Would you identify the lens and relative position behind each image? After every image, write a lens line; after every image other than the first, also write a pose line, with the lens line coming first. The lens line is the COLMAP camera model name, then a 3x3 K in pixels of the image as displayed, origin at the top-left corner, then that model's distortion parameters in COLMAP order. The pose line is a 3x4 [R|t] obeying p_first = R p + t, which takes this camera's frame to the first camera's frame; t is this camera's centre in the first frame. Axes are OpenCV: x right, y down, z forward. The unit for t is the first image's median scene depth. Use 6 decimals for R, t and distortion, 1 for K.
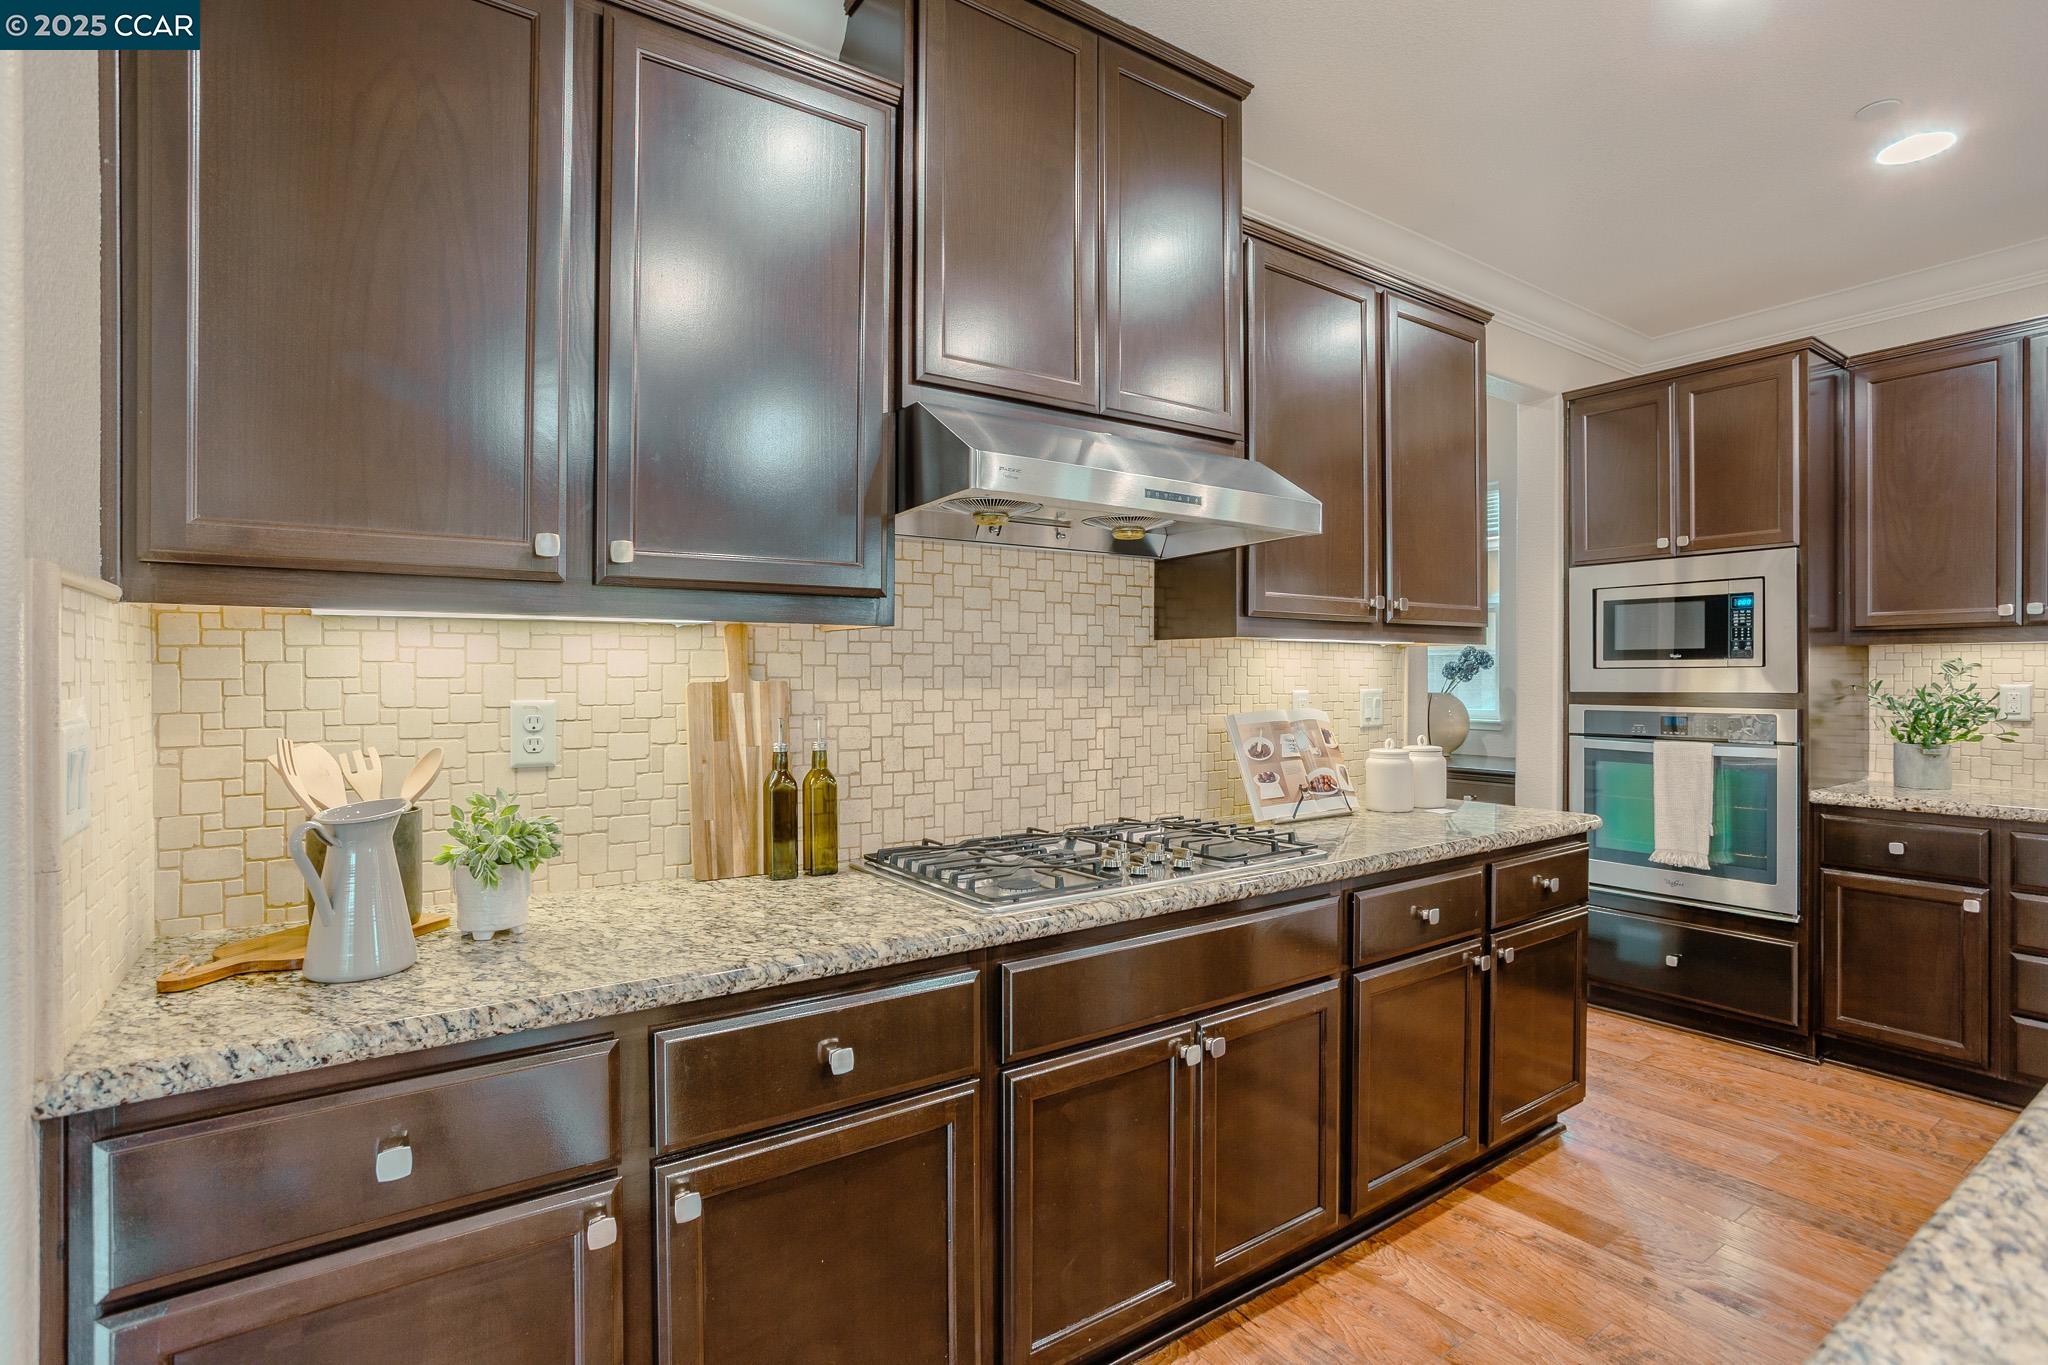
lens RADIAL K [[992.6, 0, 1012.0], [0, 992.6, 679.8], [0, 0, 1]] dist [-0.072318, 0.039566]
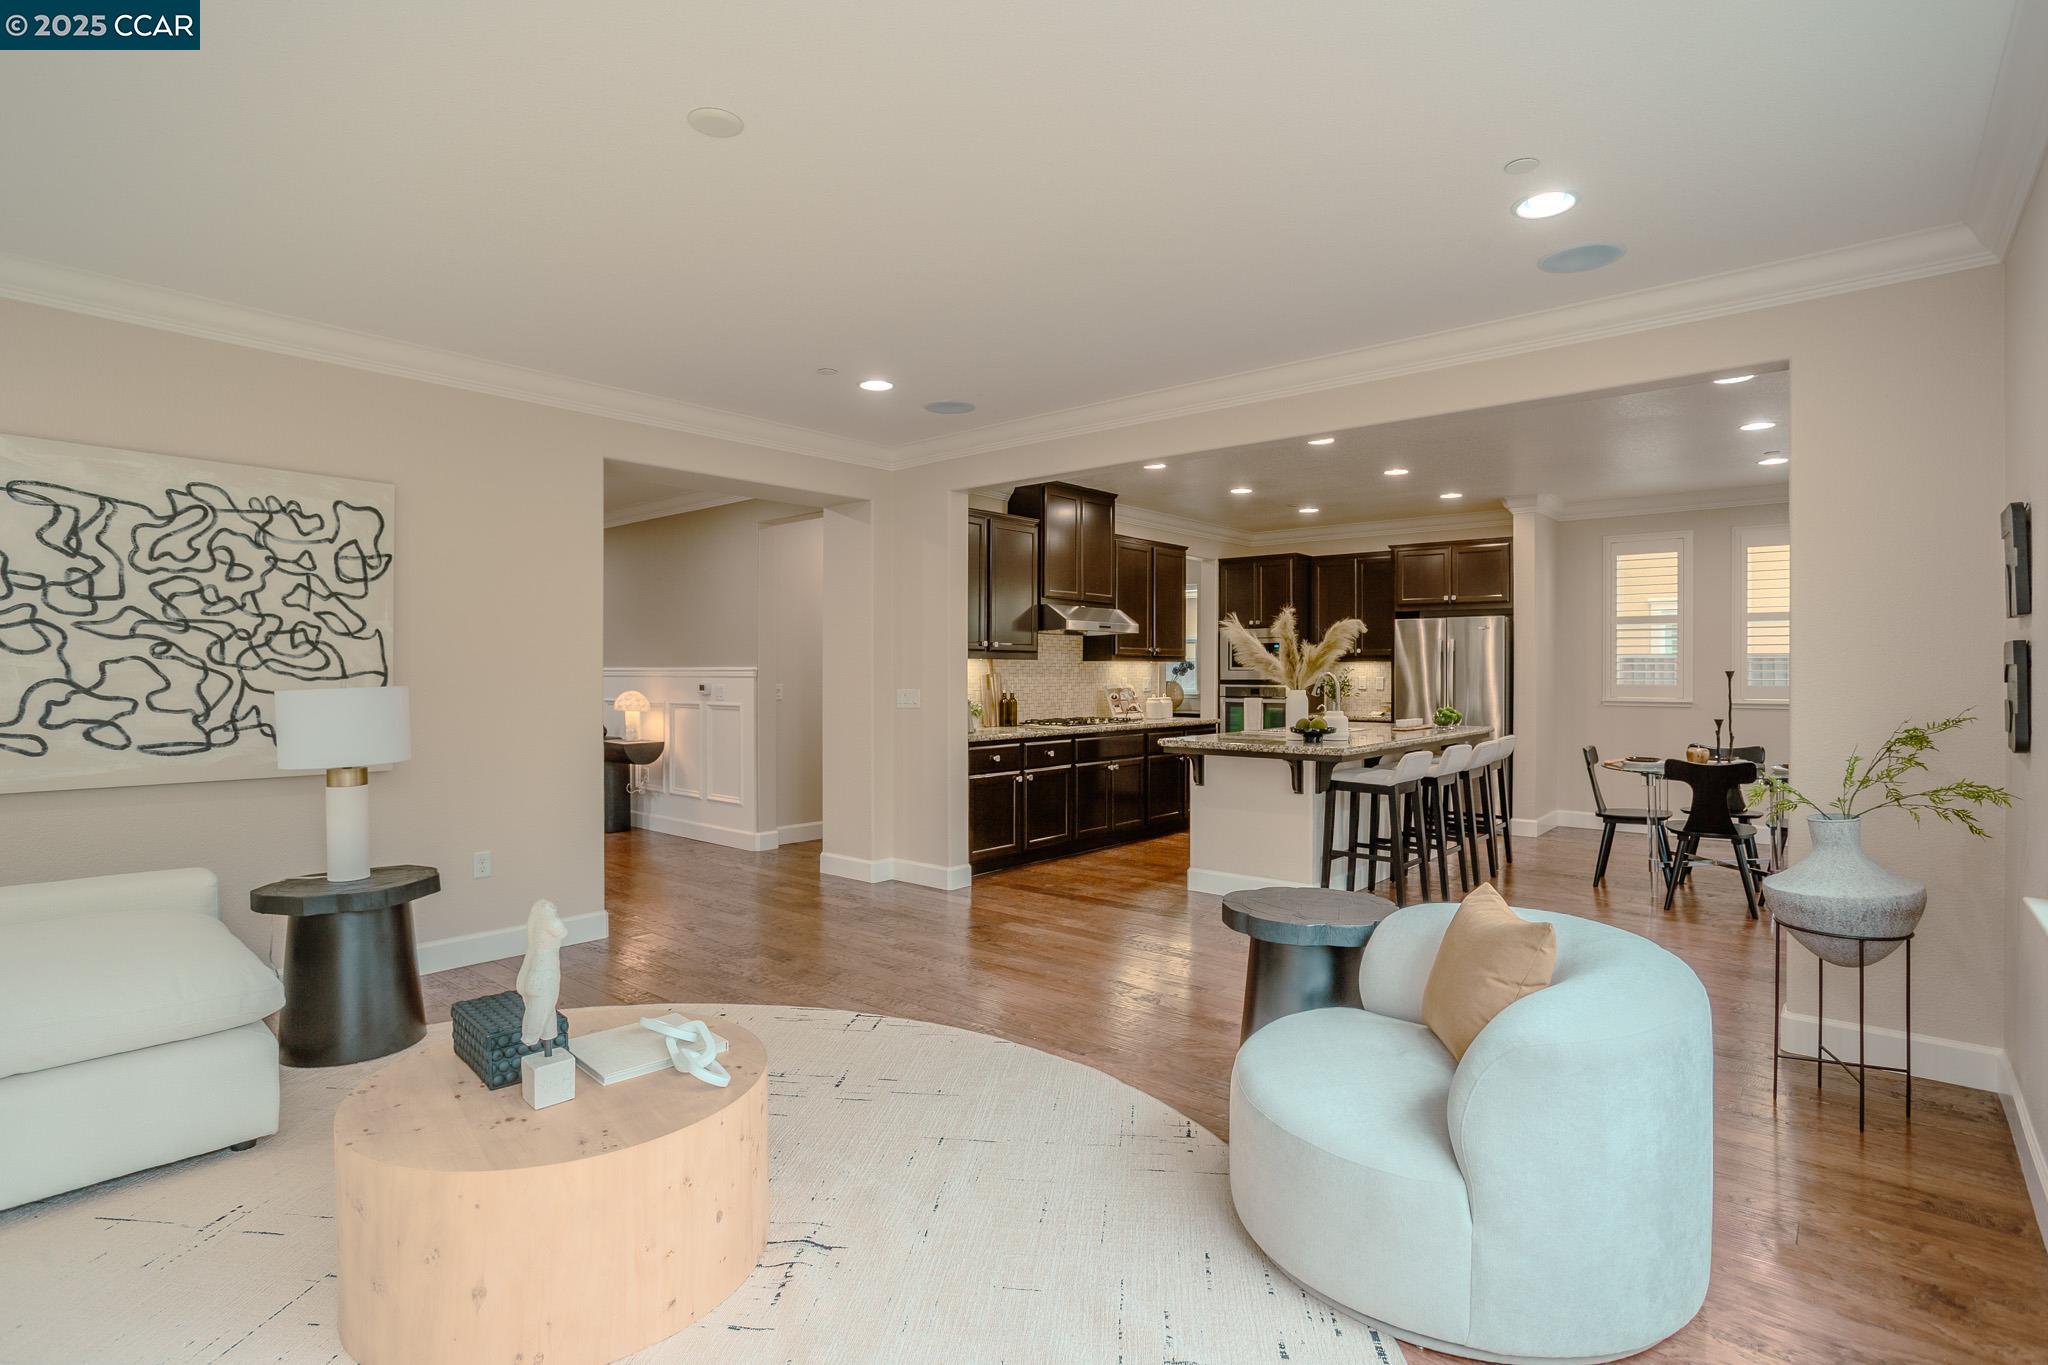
lens RADIAL K [[1014.5, 0, 1007.1], [0, 1014.5, 674.9], [0, 0, 1]] dist [-0.041866, 0.026253]
pose [[0.970841, 0.000800, 0.239722, -0.975792], [-0.000056, 0.999995, -0.003111, 0.013986], [-0.239723, 0.003006, 0.970837, -2.334841]]
